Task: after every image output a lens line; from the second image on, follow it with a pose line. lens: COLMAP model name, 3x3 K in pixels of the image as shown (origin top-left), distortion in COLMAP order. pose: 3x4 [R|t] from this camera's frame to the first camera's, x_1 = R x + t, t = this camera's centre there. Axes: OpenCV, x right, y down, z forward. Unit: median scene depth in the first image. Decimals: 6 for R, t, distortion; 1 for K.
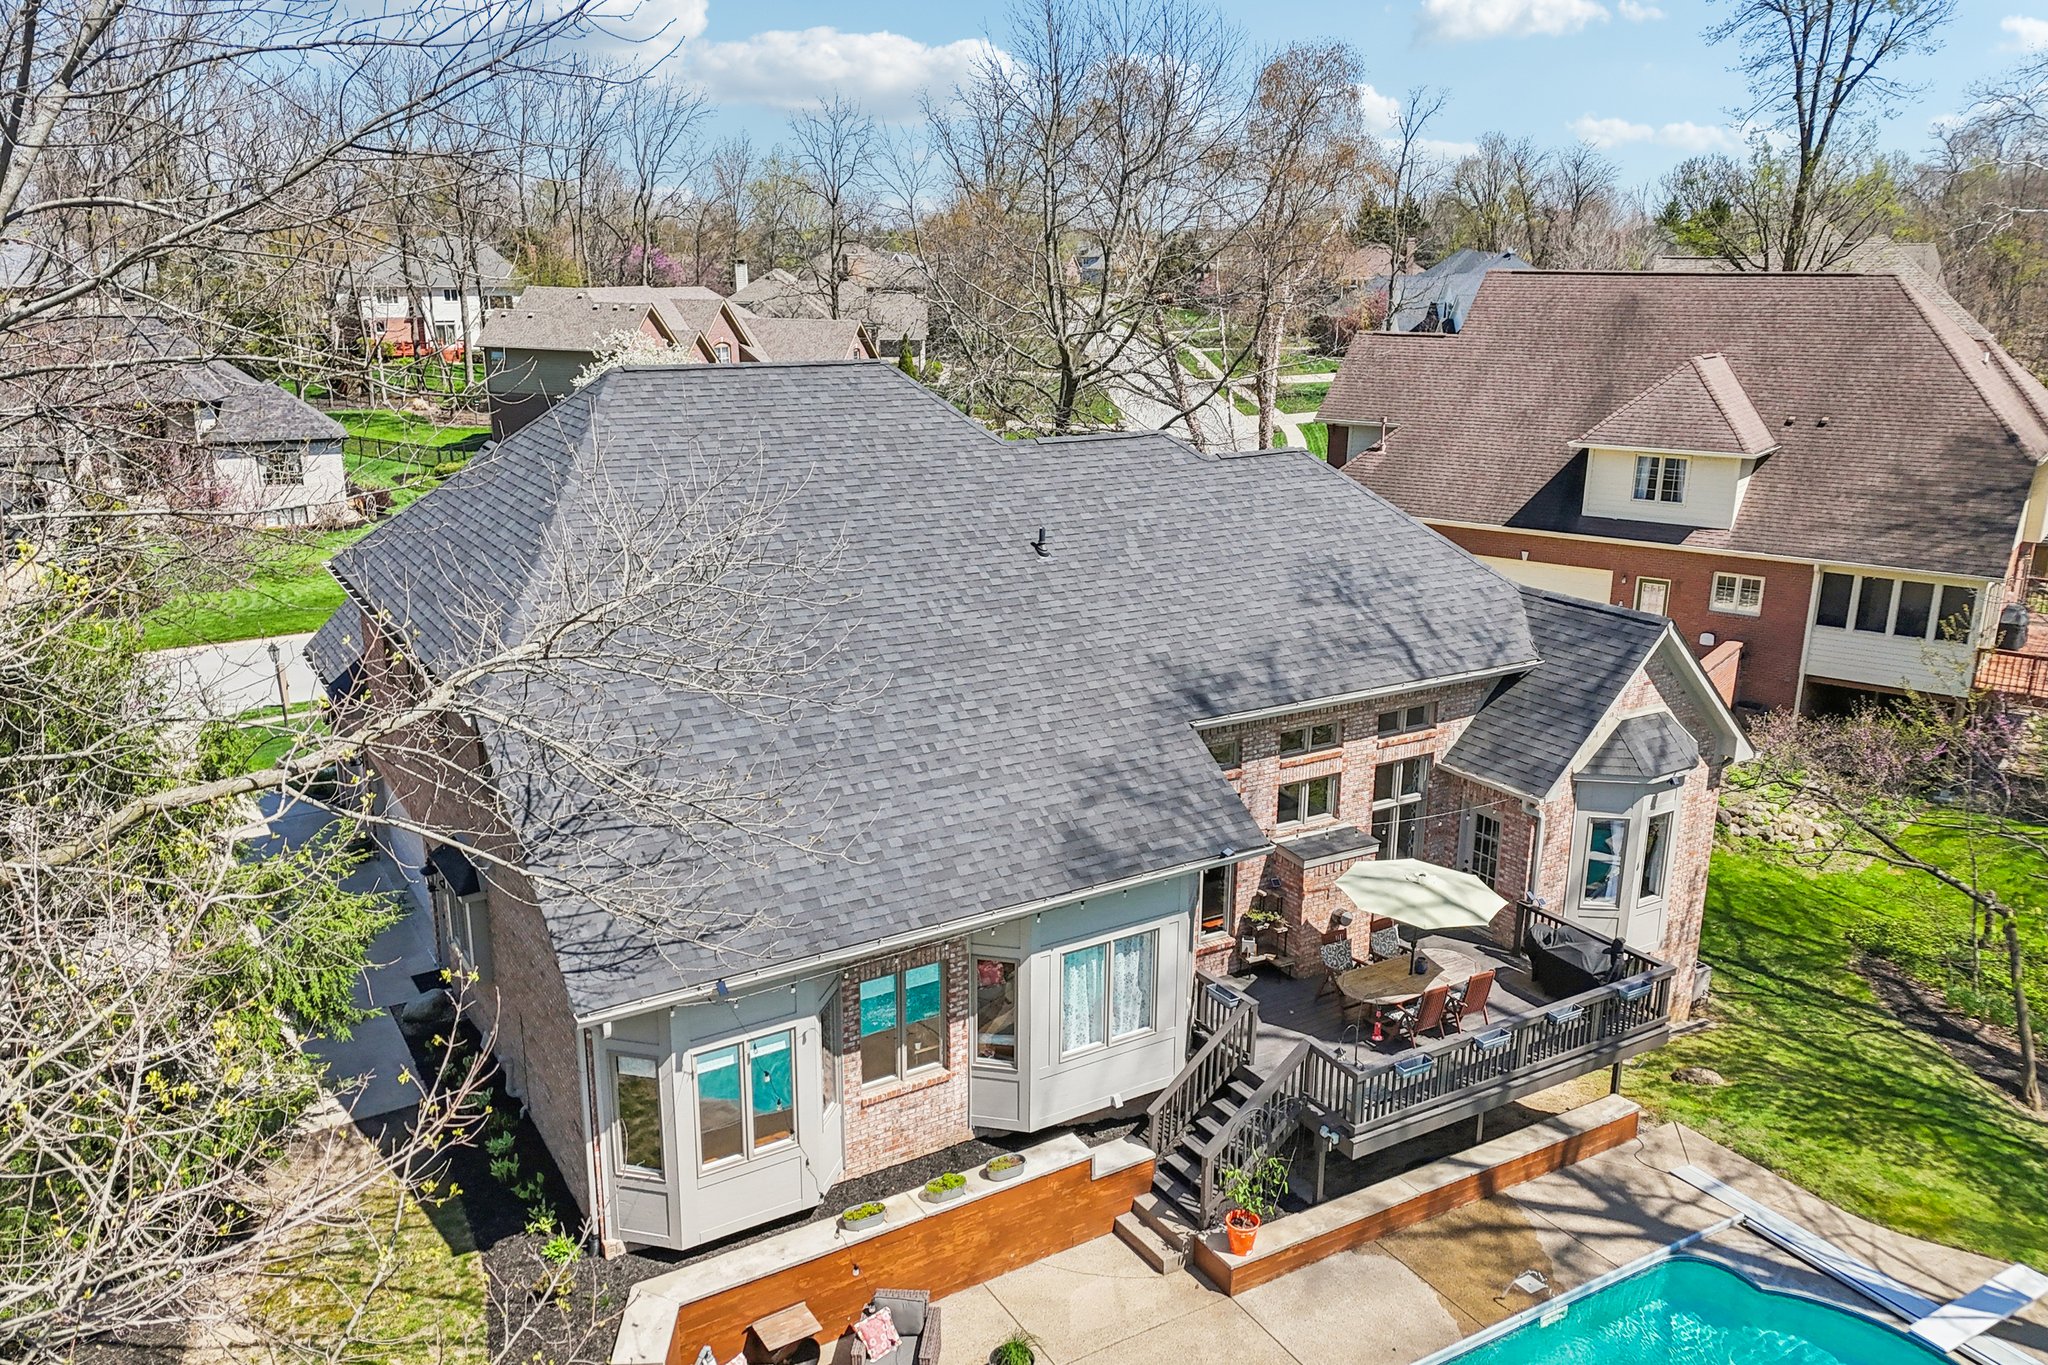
lens RADIAL K [[1549.1, 0, 1012.7], [0, 1549.1, 693.4], [0, 0, 1]] dist [0.058012, -0.008932]
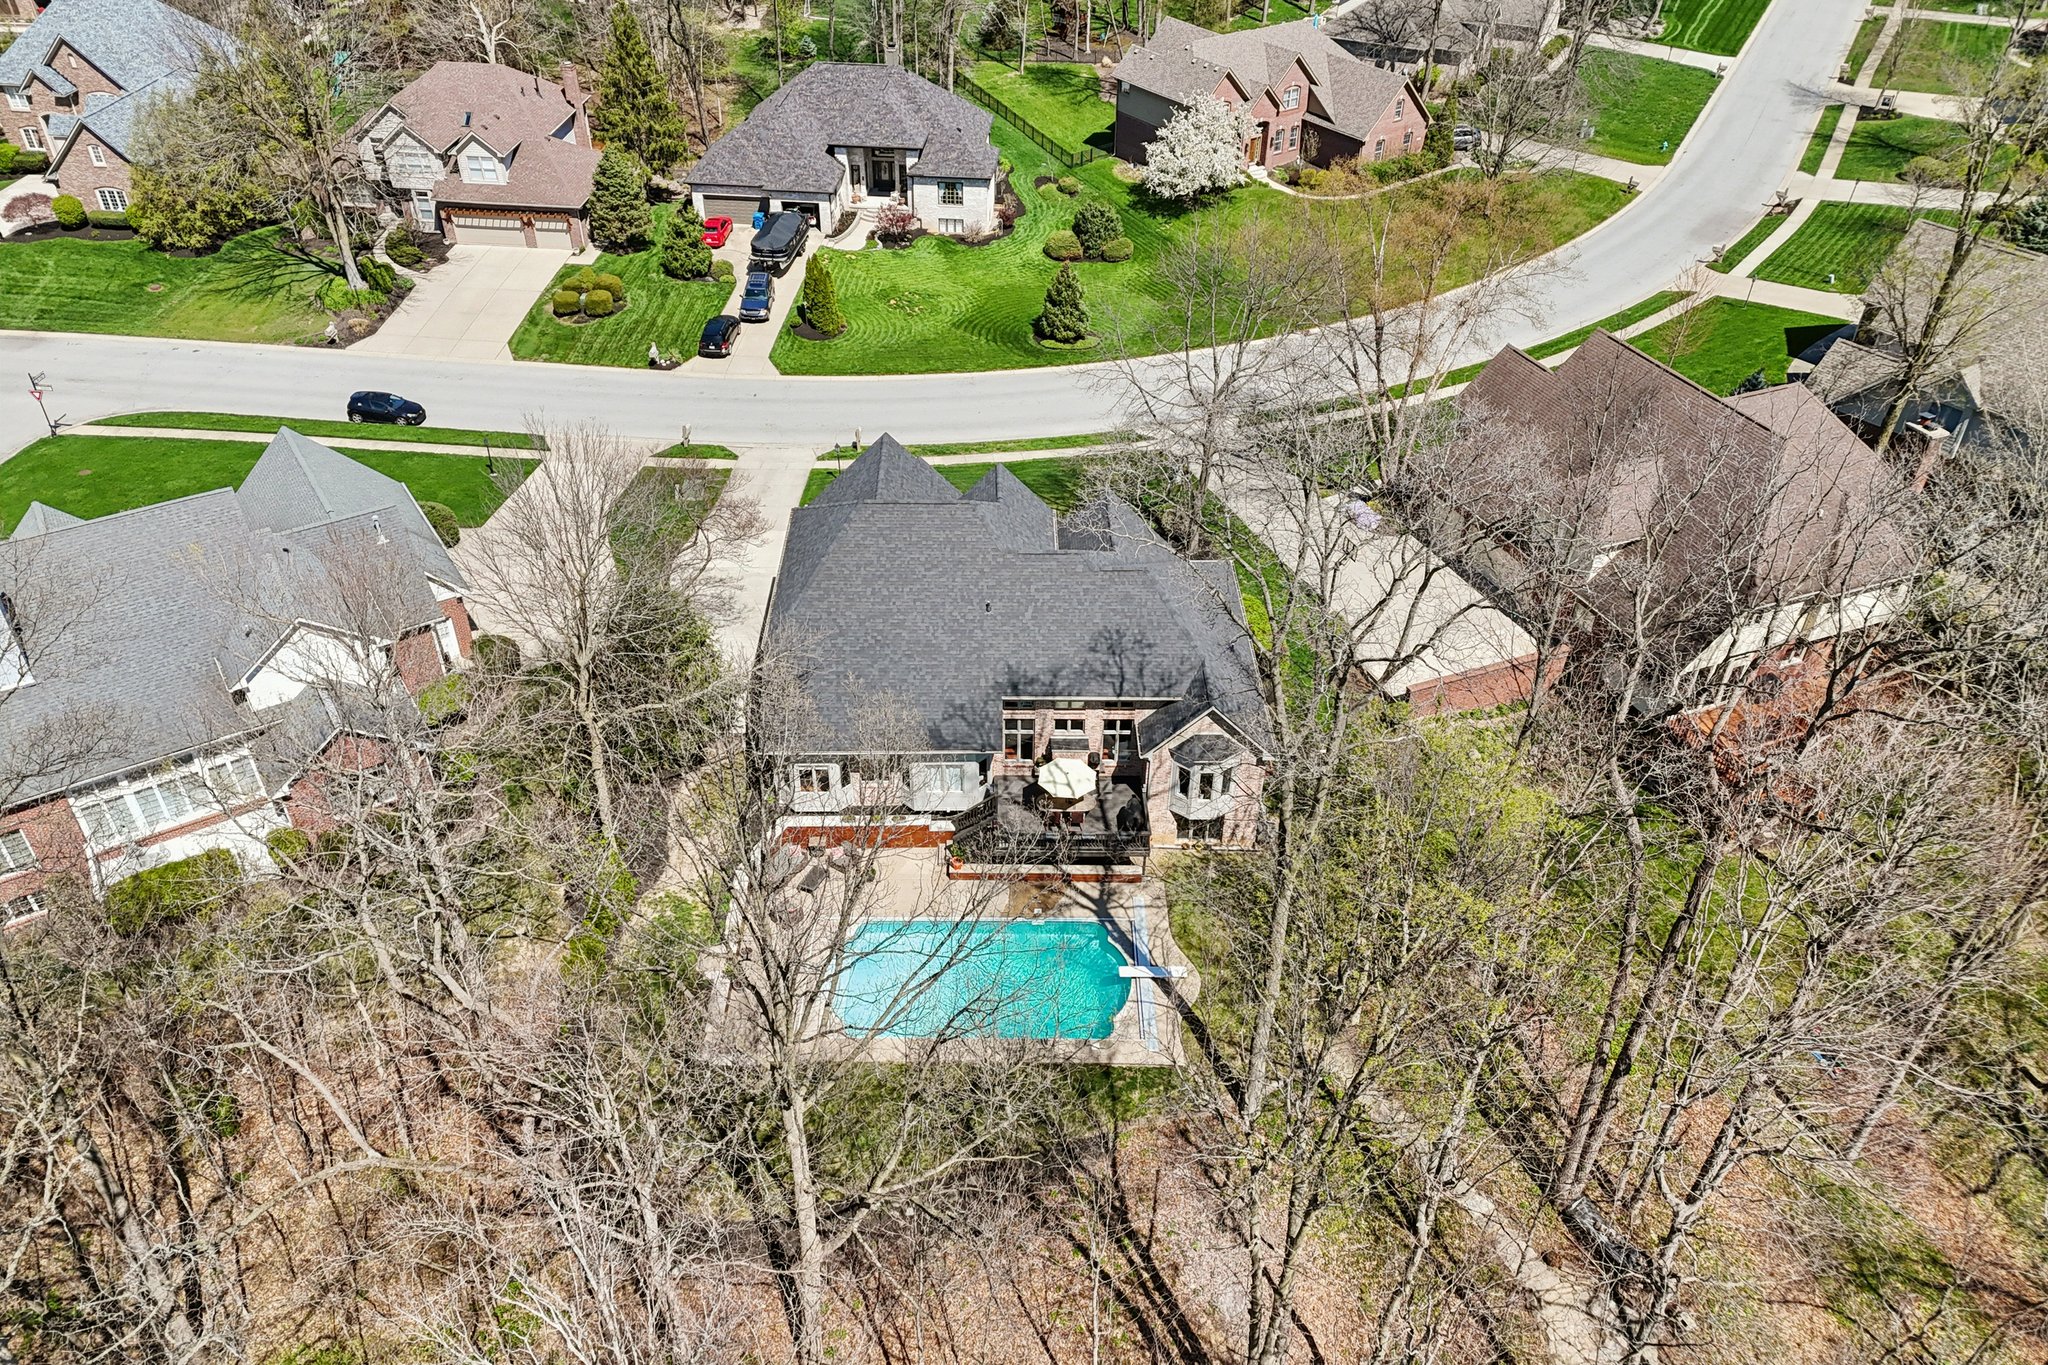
lens RADIAL K [[1471.6, 0, 1023.4], [0, 1471.6, 697.9], [0, 0, 1]] dist [0.063269, -0.048168]
pose [[0.864416, 0.312135, -0.394154, 1.153128], [-0.146378, 0.906231, 0.396635, -0.999652], [0.480998, -0.285162, 0.829050, -1.123210]]
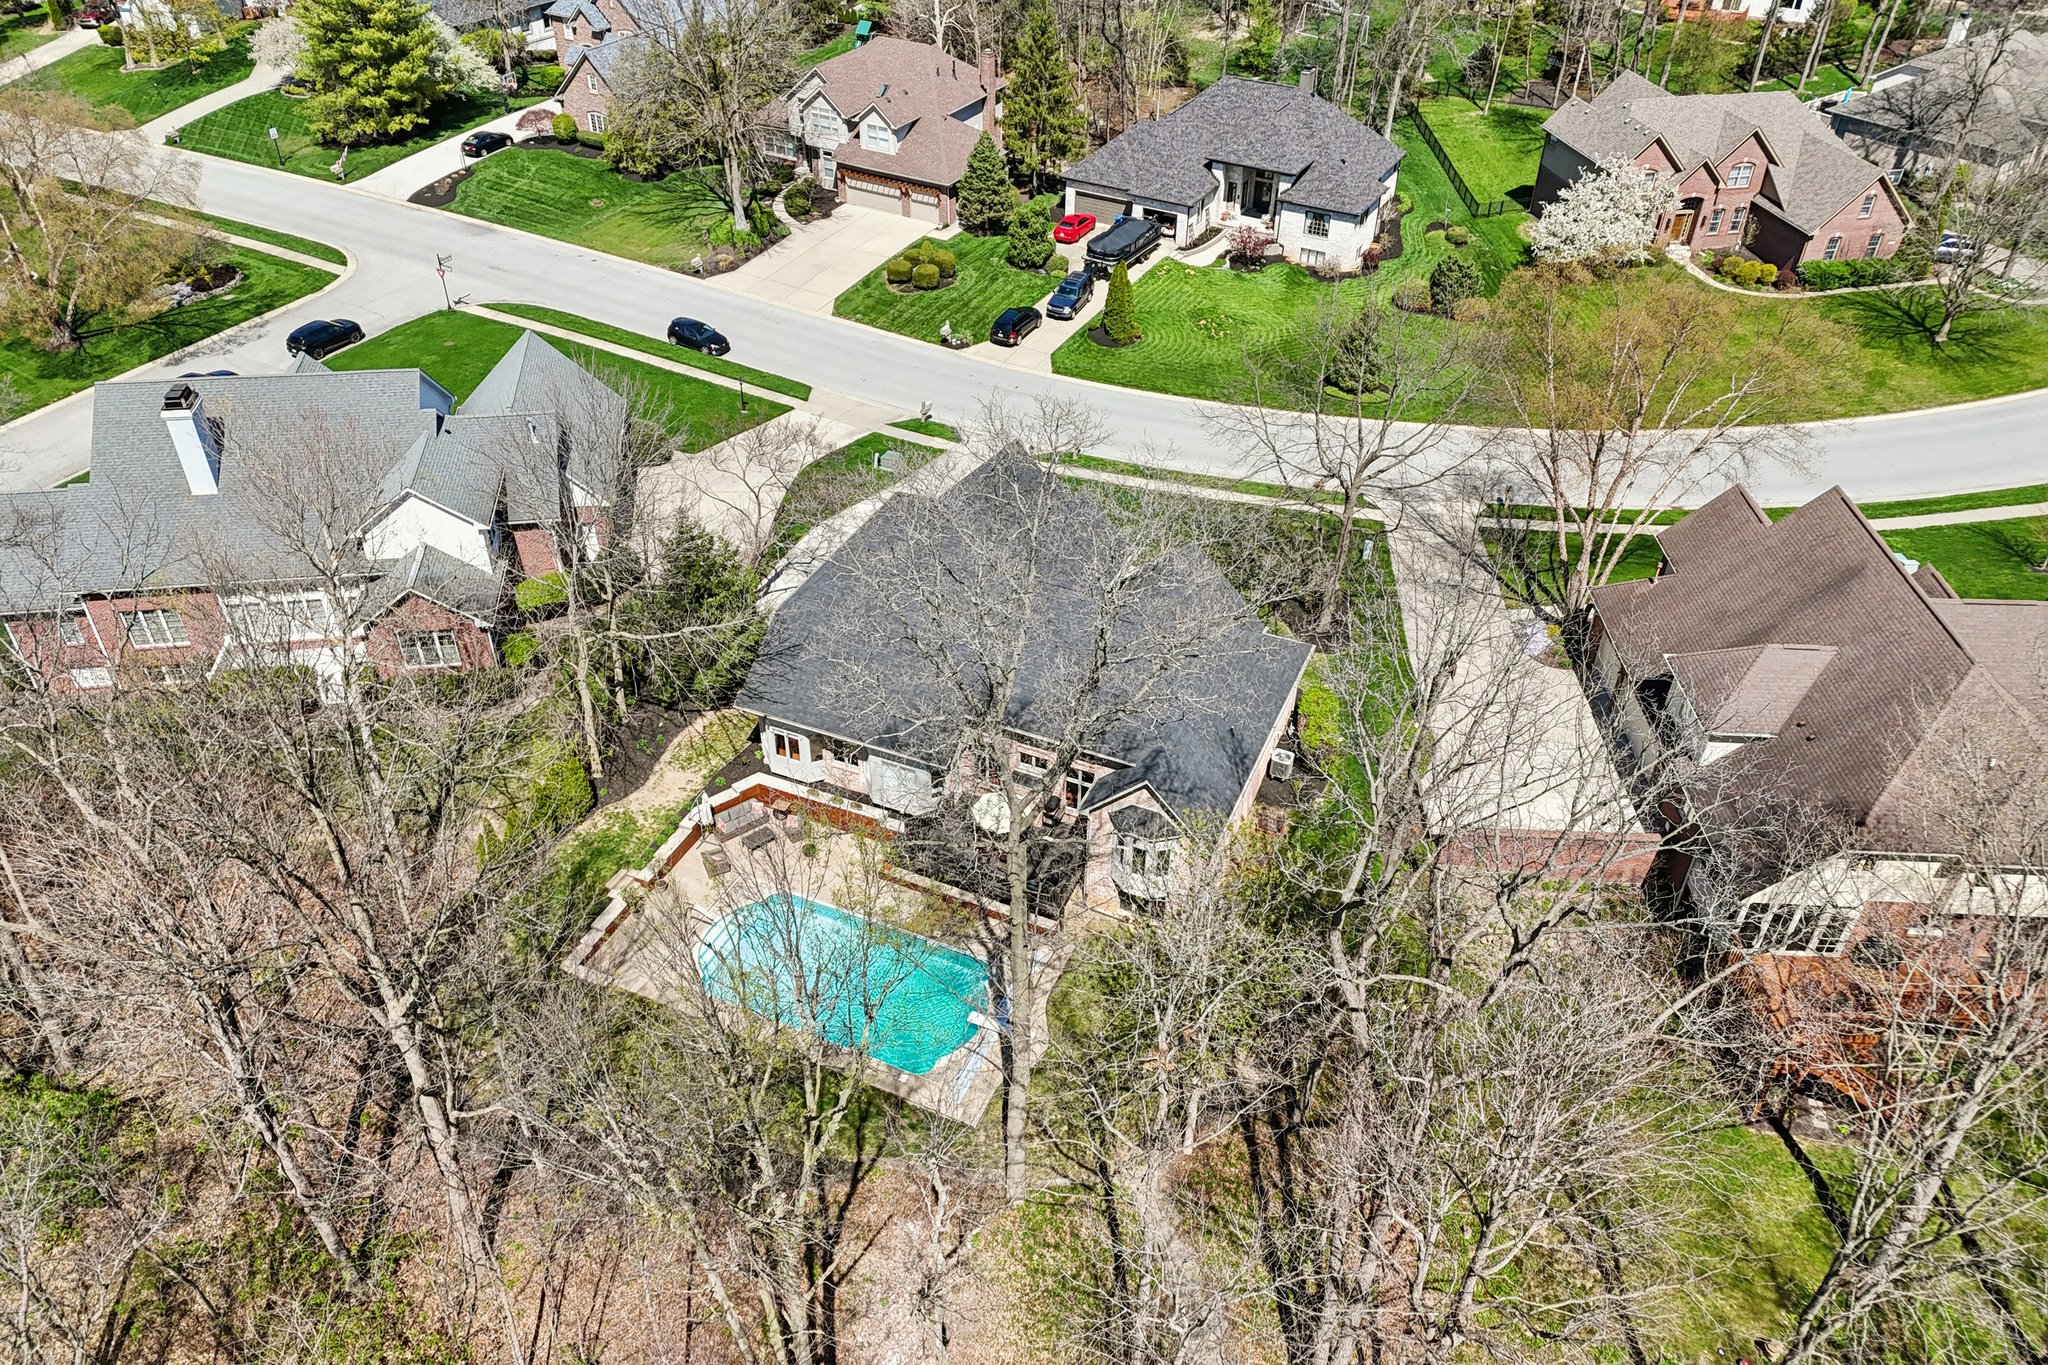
lens RADIAL K [[1471.6, 0, 1023.4], [0, 1471.6, 697.9], [0, 0, 1]] dist [0.063269, -0.048168]
pose [[0.580773, 0.501946, -0.640900, 1.780058], [-0.237176, 0.857460, 0.456628, -1.186868], [0.778749, -0.113191, 0.617039, -0.501090]]
